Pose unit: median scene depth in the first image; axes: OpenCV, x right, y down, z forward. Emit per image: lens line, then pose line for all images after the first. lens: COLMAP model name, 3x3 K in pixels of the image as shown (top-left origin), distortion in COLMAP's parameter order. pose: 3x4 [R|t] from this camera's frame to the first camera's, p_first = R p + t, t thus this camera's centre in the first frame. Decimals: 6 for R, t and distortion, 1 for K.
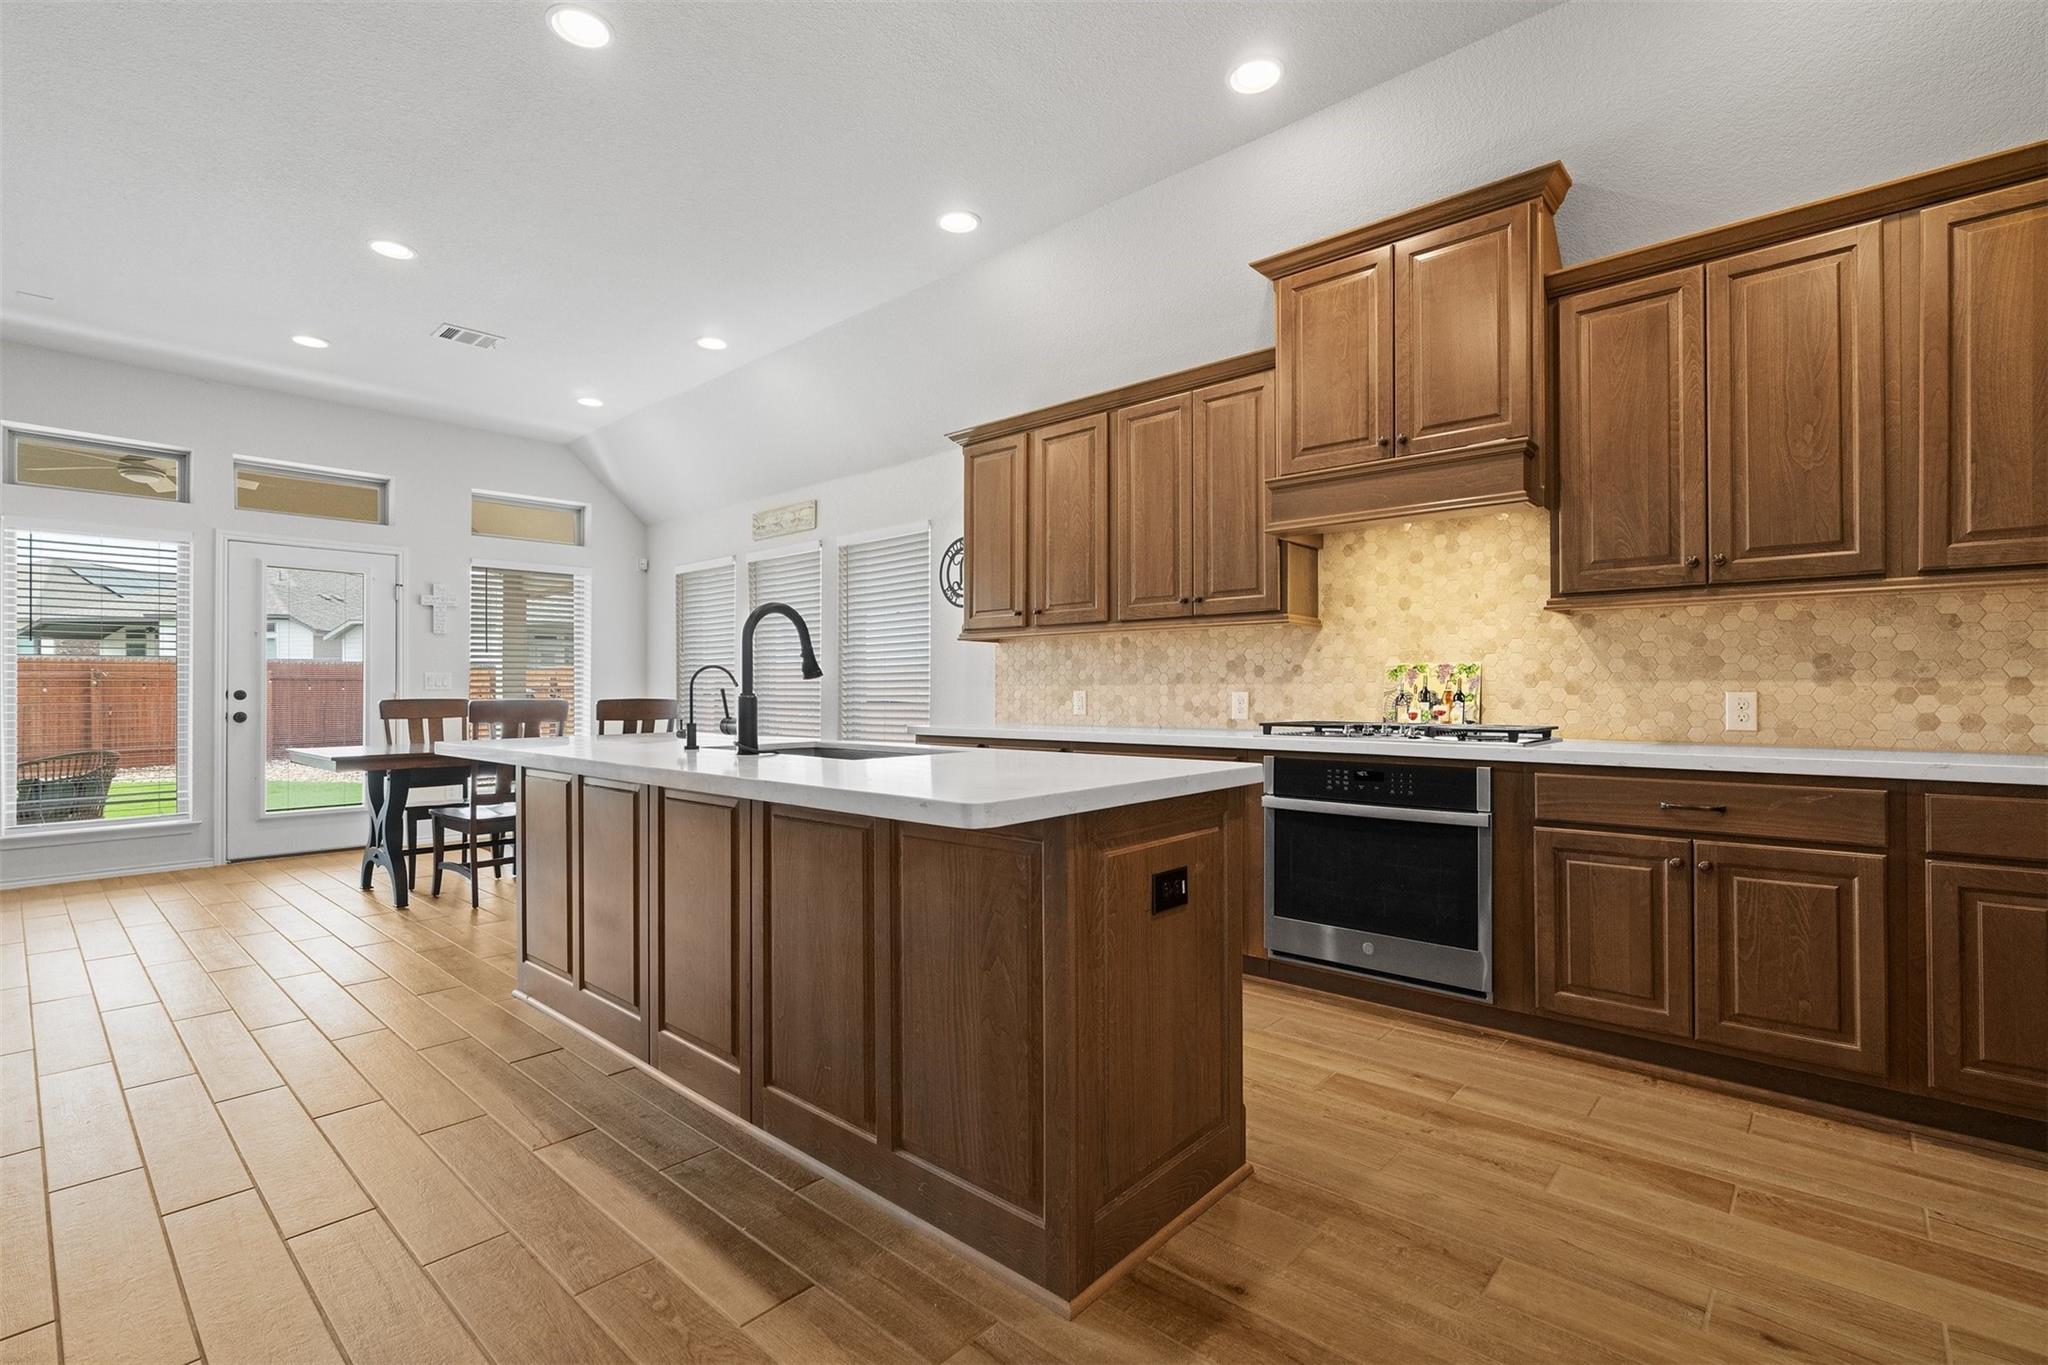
lens RADIAL K [[929.7, 0, 1020.9], [0, 929.7, 684.7], [0, 0, 1]] dist [-0.010292, 0.001142]
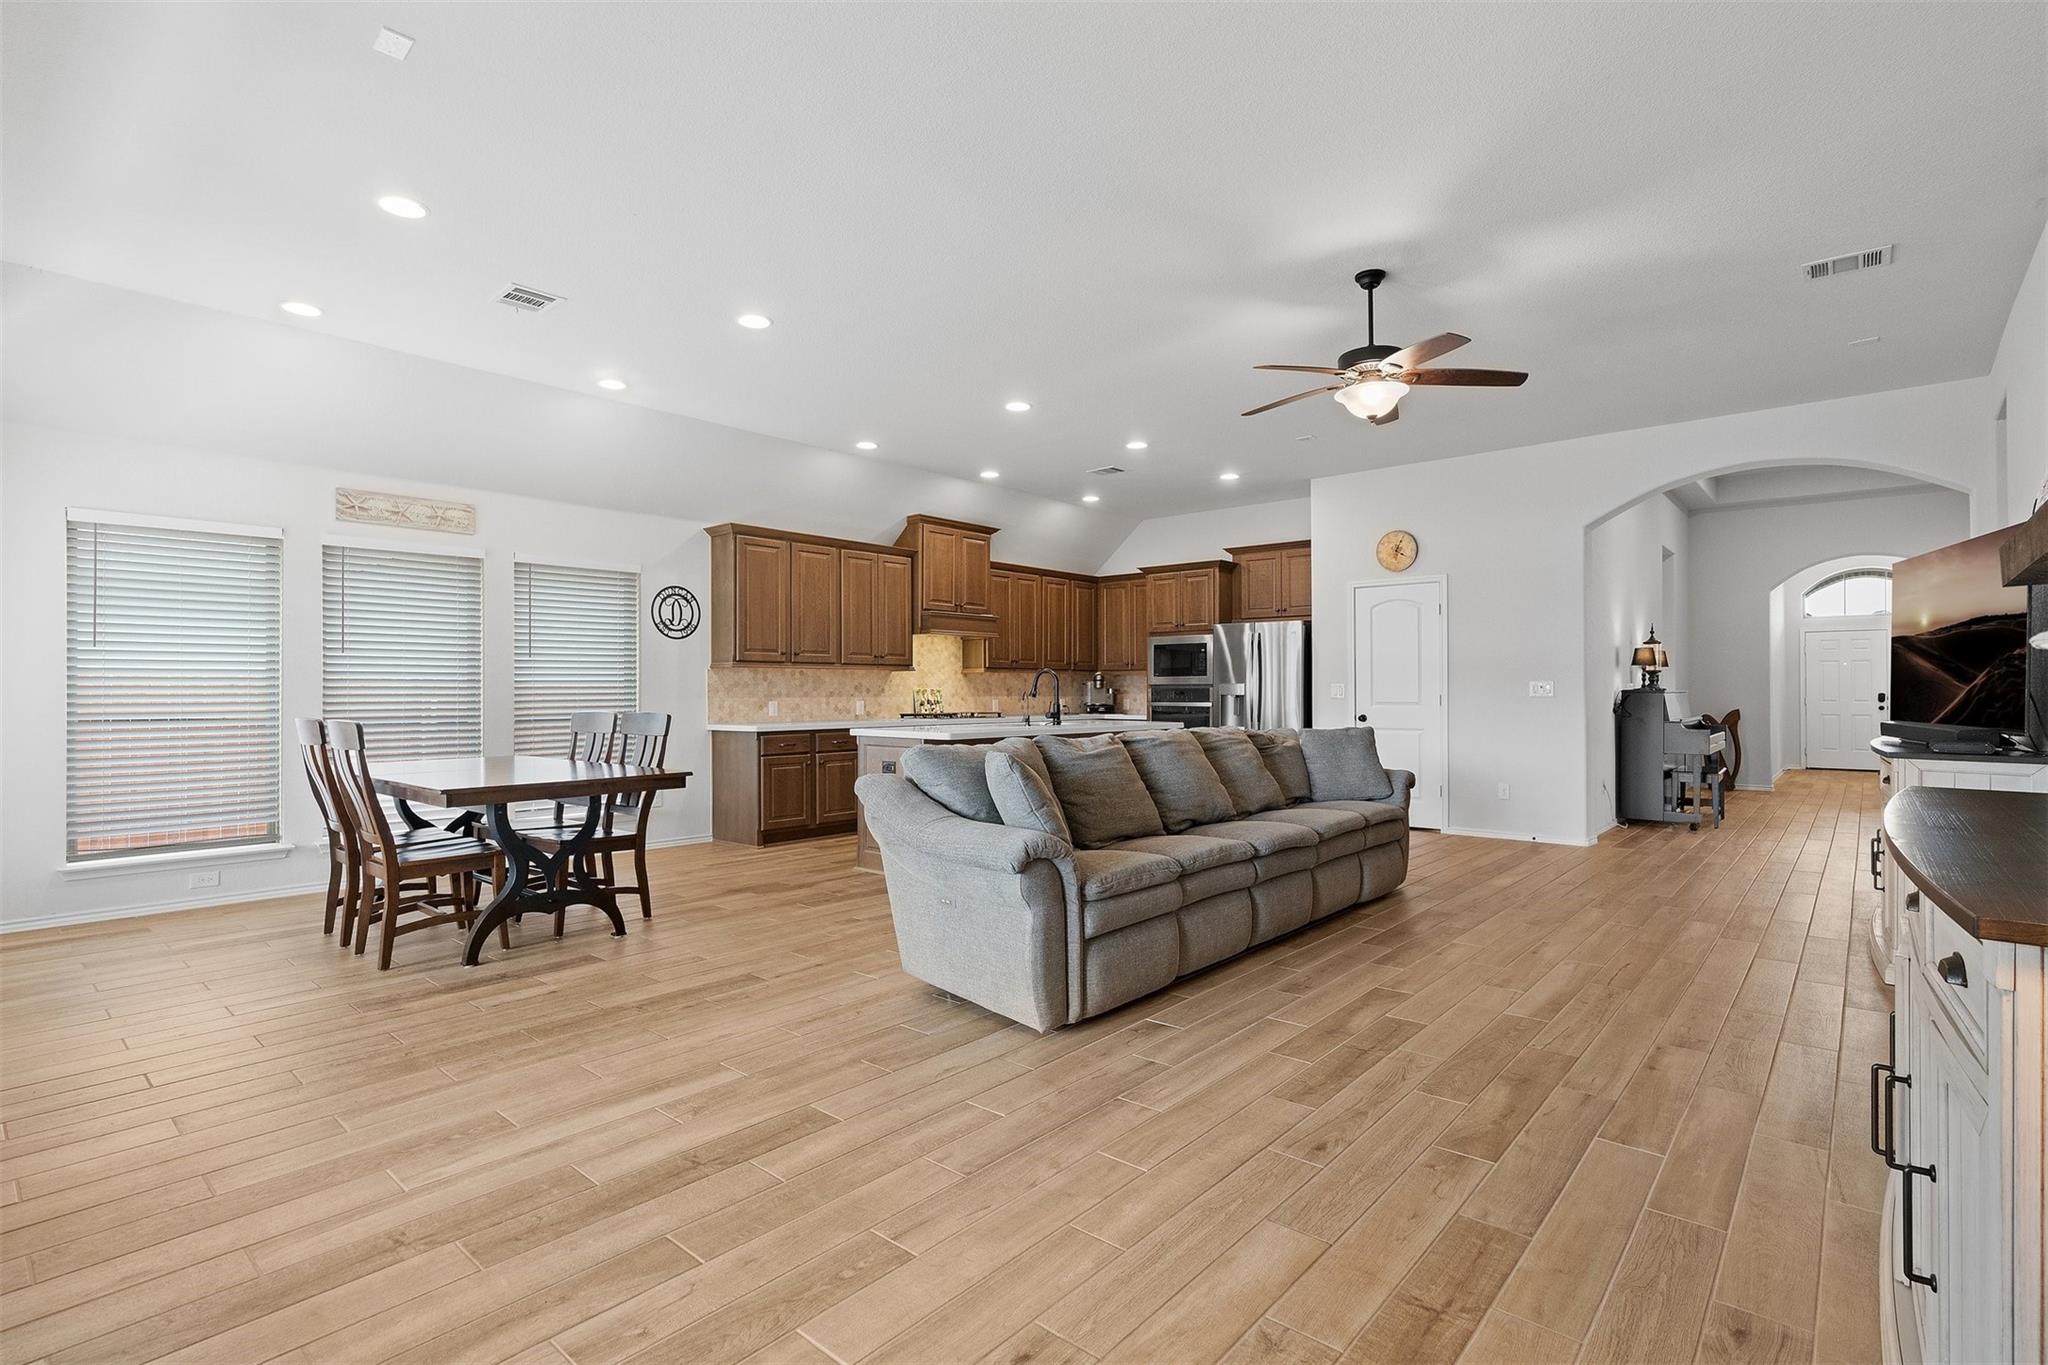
lens RADIAL K [[972.9, 0, 1021.6], [0, 972.9, 681.5], [0, 0, 1]] dist [-0.014705, 0.008284]
pose [[-0.011138, 0.011959, 0.999866, -1.760670], [-0.004872, 0.999916, -0.012014, -0.010135], [-0.999926, -0.005006, -0.011079, 0.632254]]
